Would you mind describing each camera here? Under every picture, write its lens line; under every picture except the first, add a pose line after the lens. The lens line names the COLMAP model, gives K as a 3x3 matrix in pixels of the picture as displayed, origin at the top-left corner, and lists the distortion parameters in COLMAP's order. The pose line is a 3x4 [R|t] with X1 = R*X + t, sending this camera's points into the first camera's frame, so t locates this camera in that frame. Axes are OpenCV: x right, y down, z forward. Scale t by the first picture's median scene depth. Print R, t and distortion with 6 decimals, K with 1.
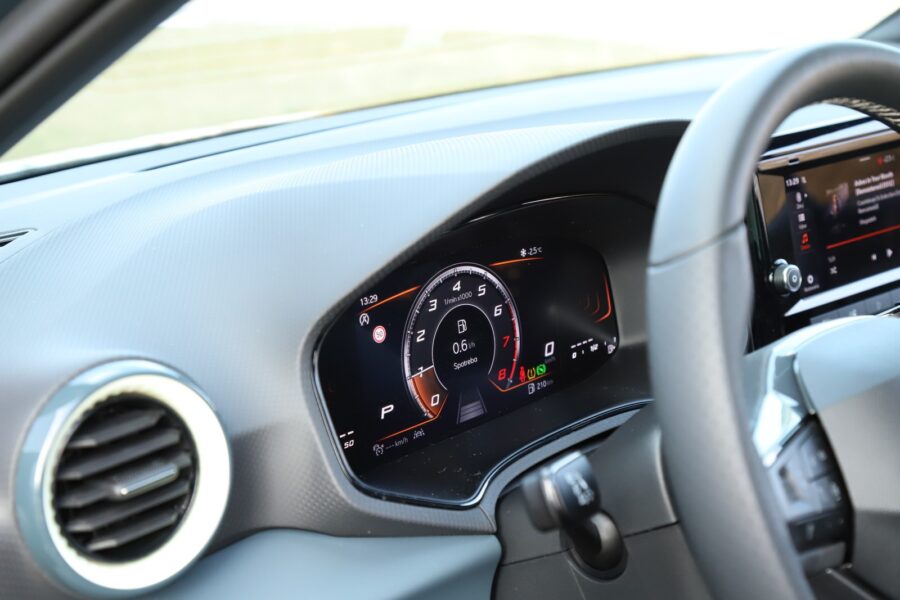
lens RADIAL K [[1532.7, 0, 450.0], [0, 1532.7, 300.0], [0, 0, 1]] dist [0.136066, 0.204792]
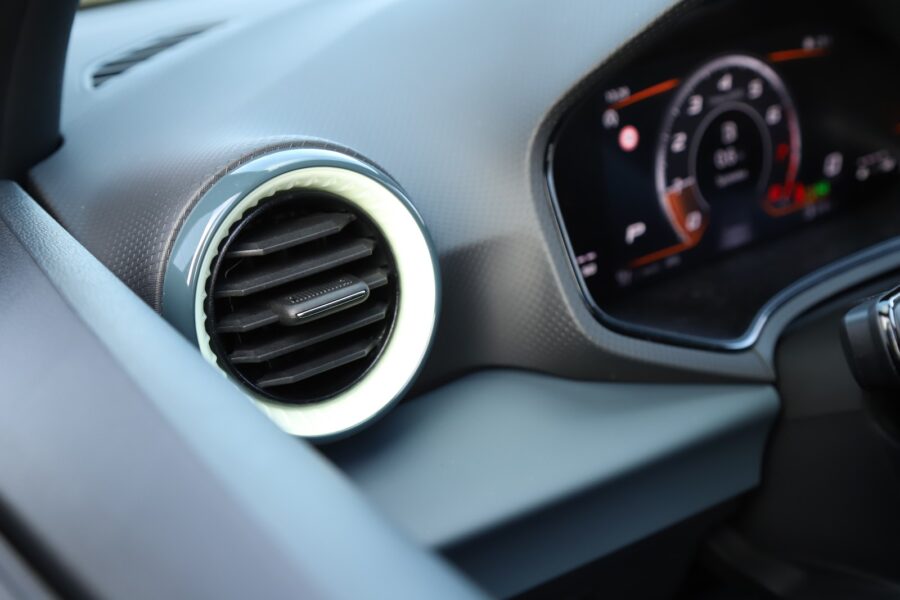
lens RADIAL K [[1322.6, 0, 450.0], [0, 1322.6, 300.0], [0, 0, 1]] dist [0.124142, -0.006201]
pose [[0.985884, 0.025761, -0.165437, -0.020833], [-0.008735, 0.994661, 0.102829, 0.036873], [0.167202, -0.099932, 0.980845, 0.280548]]
